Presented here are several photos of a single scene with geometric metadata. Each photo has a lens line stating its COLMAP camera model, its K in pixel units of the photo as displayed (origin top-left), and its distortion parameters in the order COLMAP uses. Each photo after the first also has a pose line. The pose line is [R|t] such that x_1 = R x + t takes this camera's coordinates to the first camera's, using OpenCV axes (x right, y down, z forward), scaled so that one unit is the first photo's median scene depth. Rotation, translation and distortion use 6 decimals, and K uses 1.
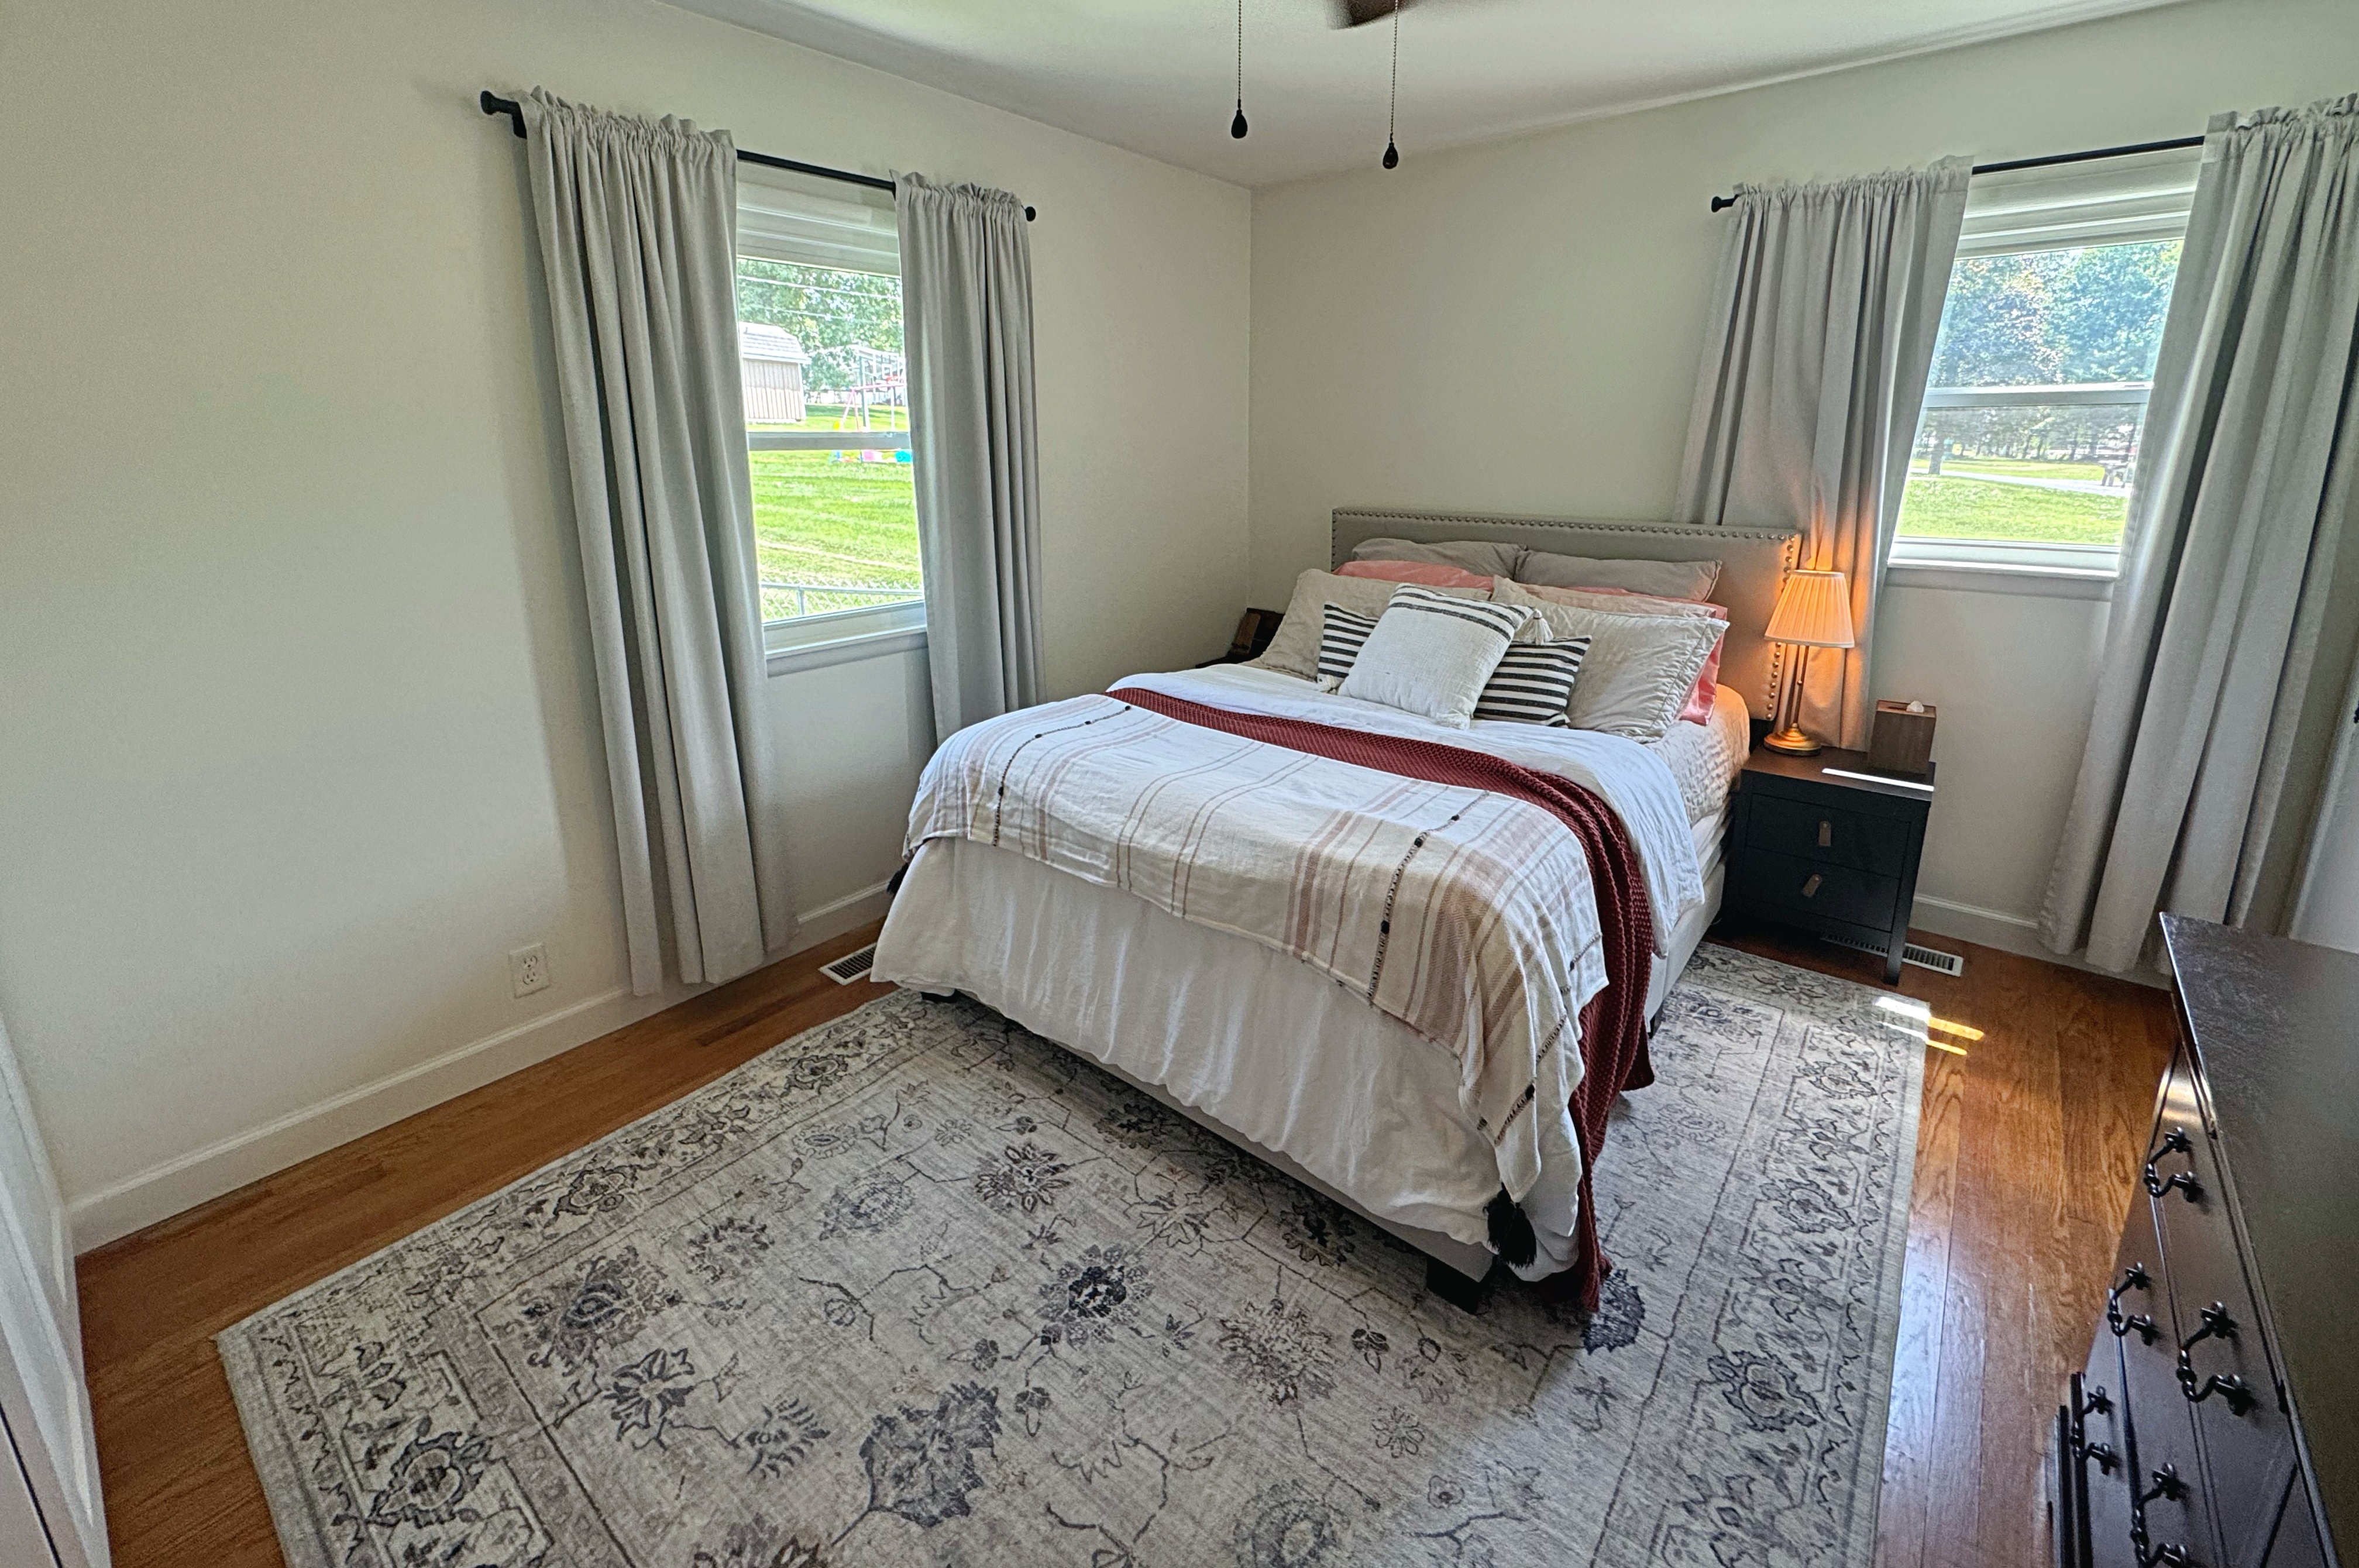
lens RADIAL K [[986.4, 0, 1182.7], [0, 986.4, 680.6], [0, 0, 1]] dist [-0.000931, -0.000187]
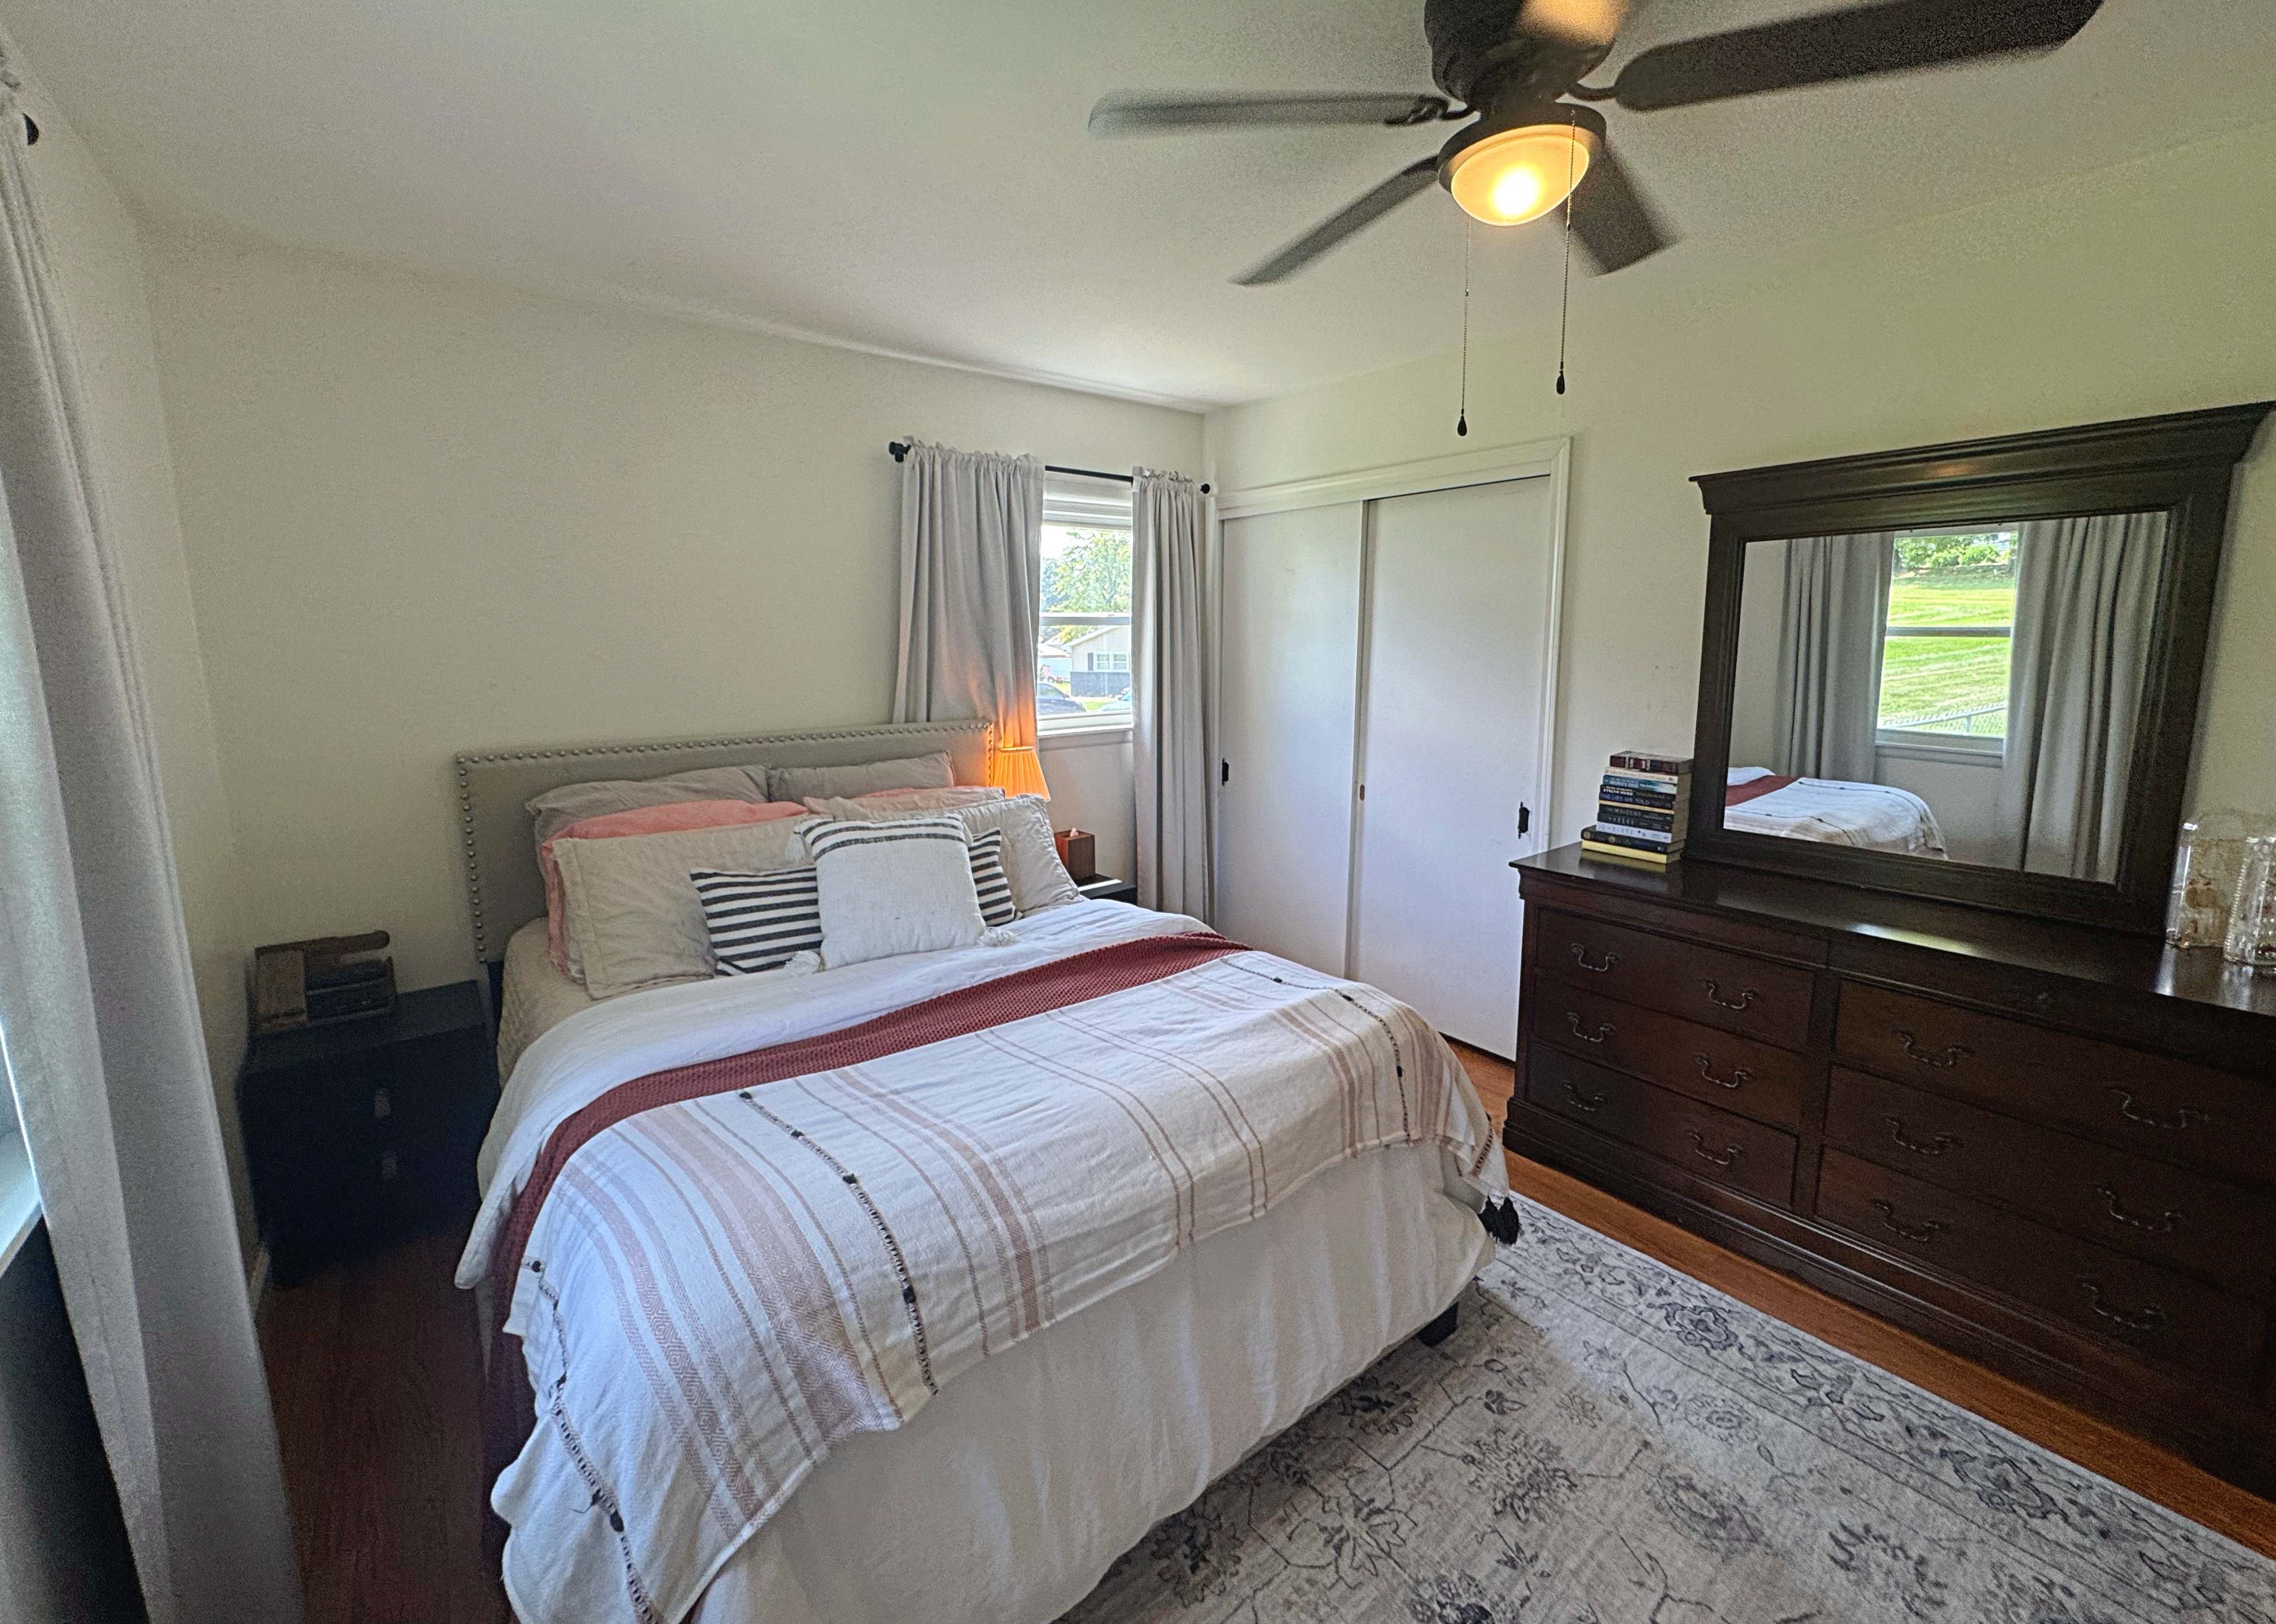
lens RADIAL K [[919.1, 0, 1140.3], [0, 919.1, 770.7], [0, 0, 1]] dist [-0.000974, -0.000175]
pose [[0.210943, -0.139554, 0.967485, -0.627142], [0.240148, 0.966821, 0.087098, -0.187729], [-0.947540, 0.213967, 0.237458, 0.719170]]
